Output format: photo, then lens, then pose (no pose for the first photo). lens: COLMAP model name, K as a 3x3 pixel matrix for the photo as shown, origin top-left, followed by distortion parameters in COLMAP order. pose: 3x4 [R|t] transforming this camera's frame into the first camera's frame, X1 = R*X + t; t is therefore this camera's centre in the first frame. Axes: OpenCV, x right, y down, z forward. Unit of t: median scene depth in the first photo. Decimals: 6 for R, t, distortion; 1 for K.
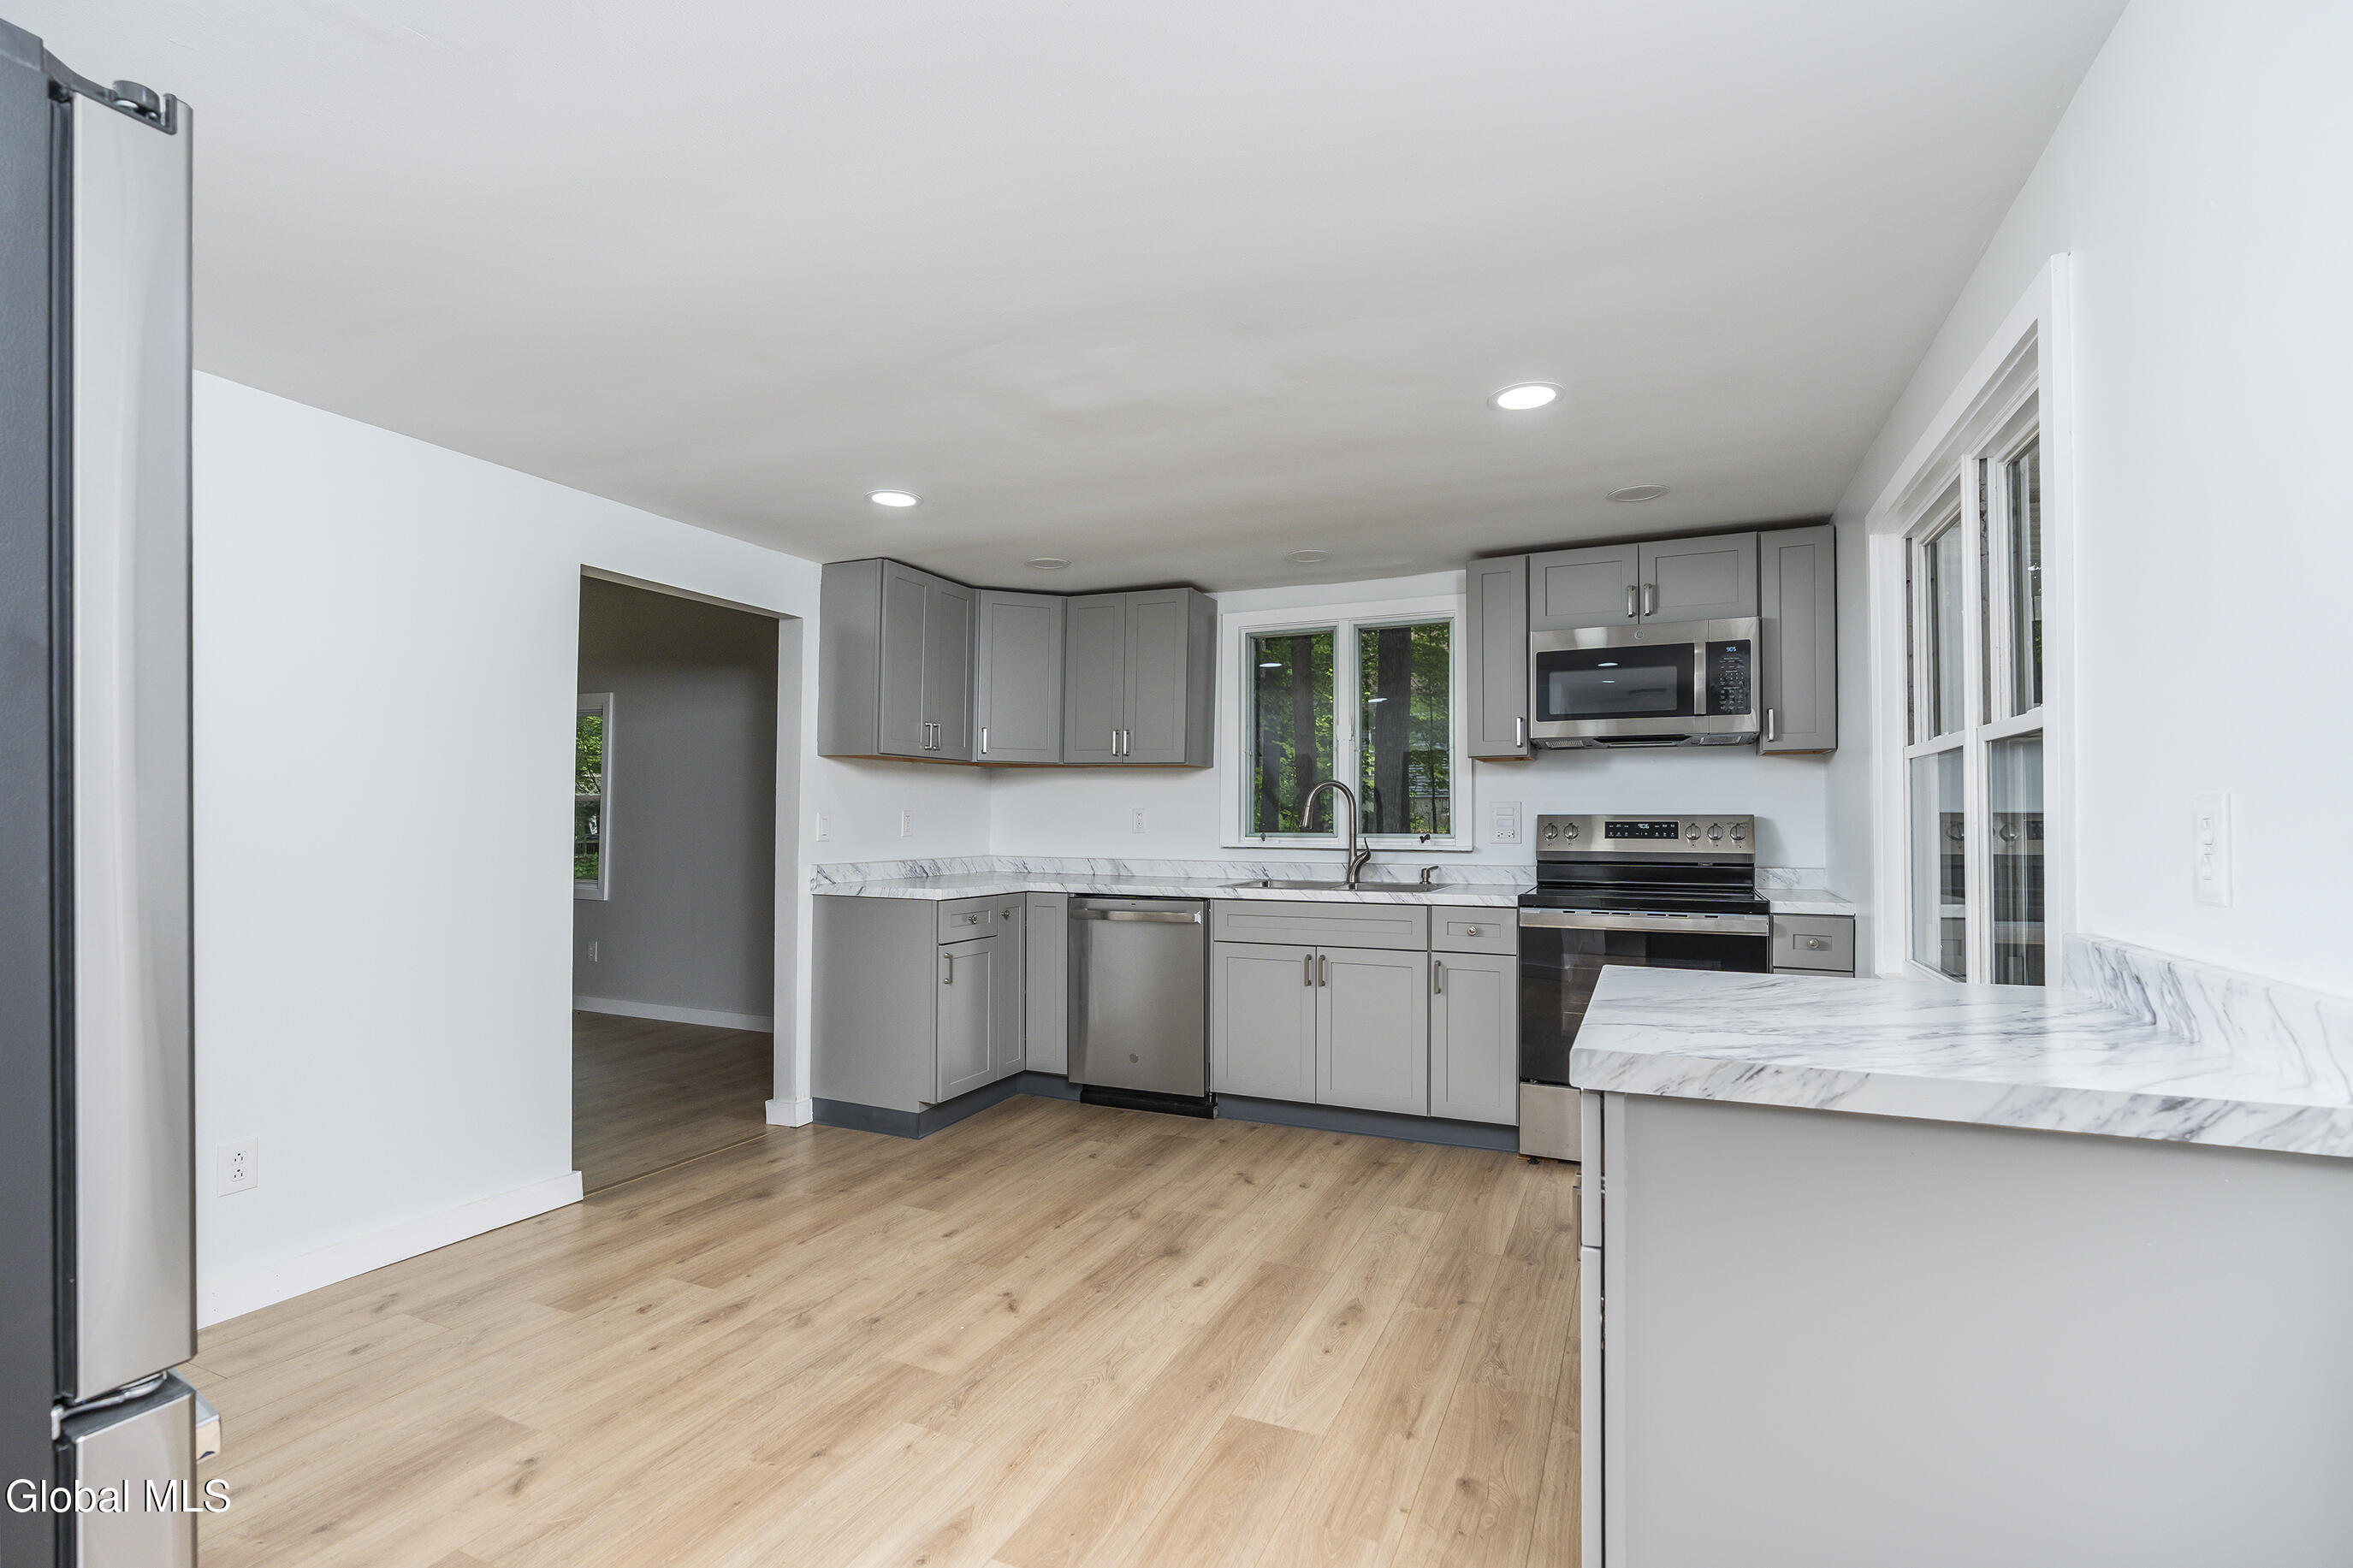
lens RADIAL K [[1061.2, 0, 1171.2], [0, 1061.2, 801.3], [0, 0, 1]] dist [-0.005090, -0.000395]
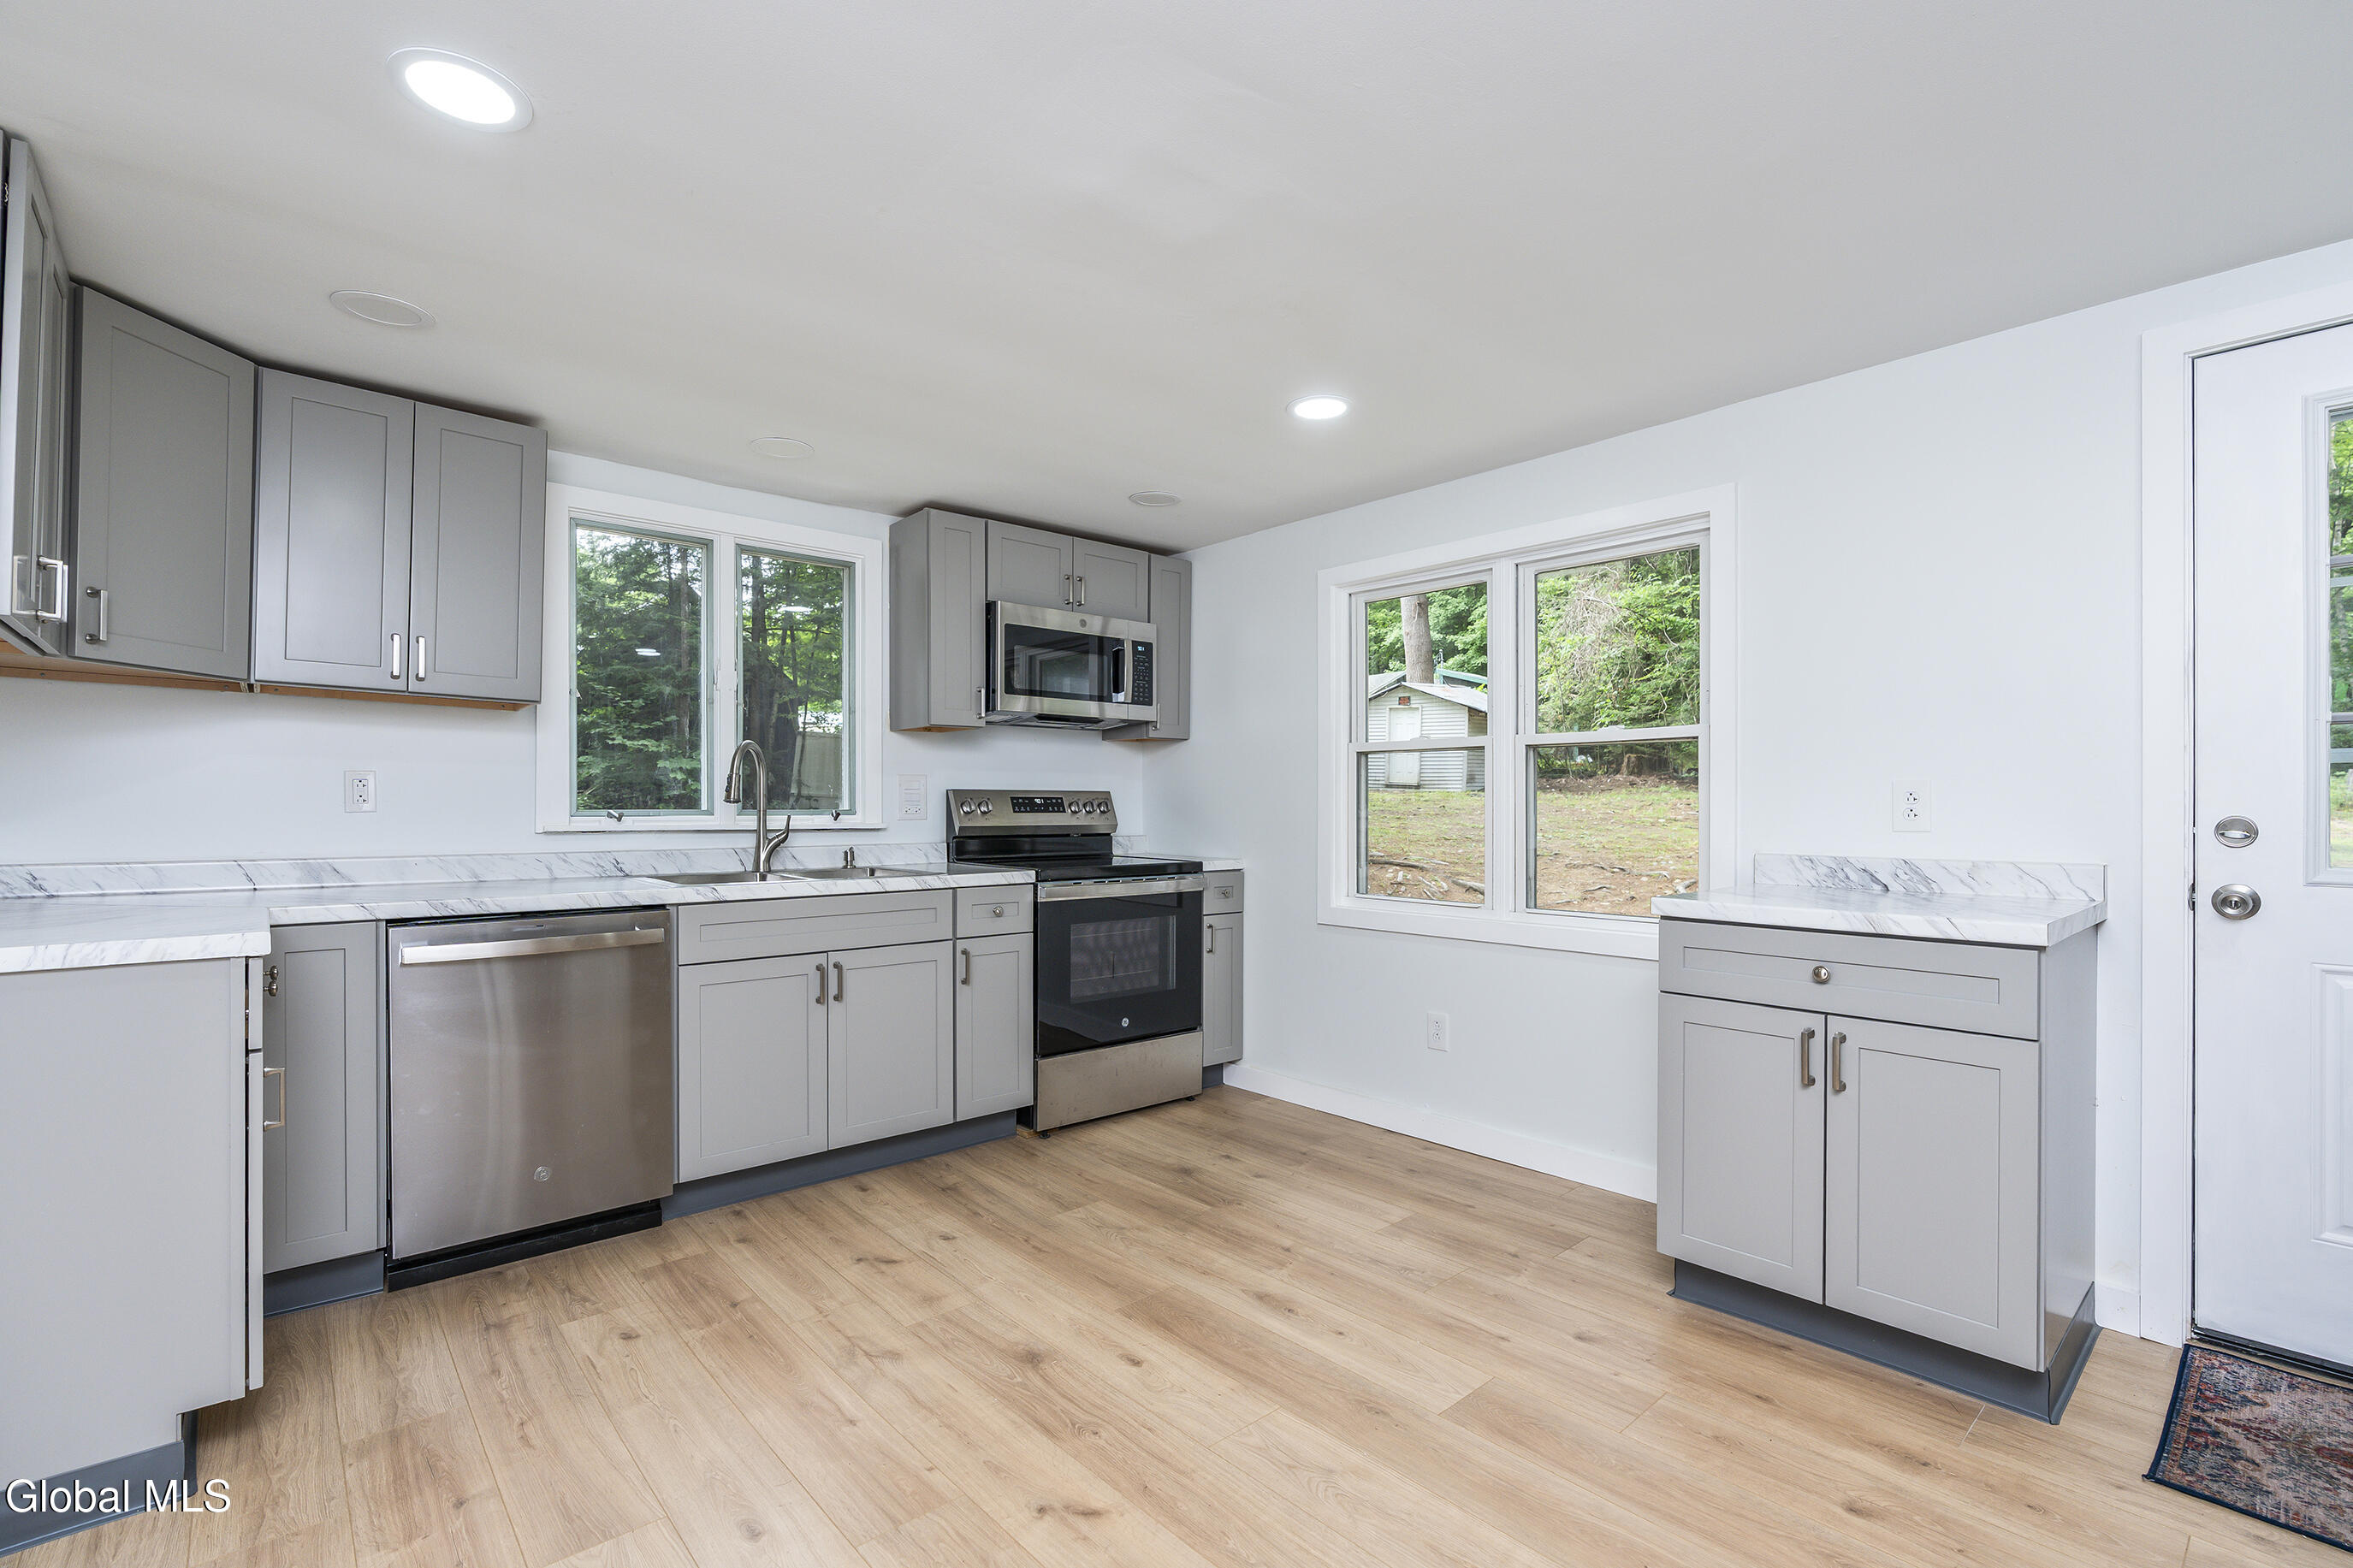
lens RADIAL K [[1061.2, 0, 1176.3], [0, 1061.2, 801.4], [0, 0, 1]] dist [-0.005090, -0.000395]
pose [[0.402161, 0.004013, 0.915560, -0.505183], [-0.019428, 0.999803, 0.004152, 0.017277], [-0.915363, -0.019457, 0.402160, 0.470156]]
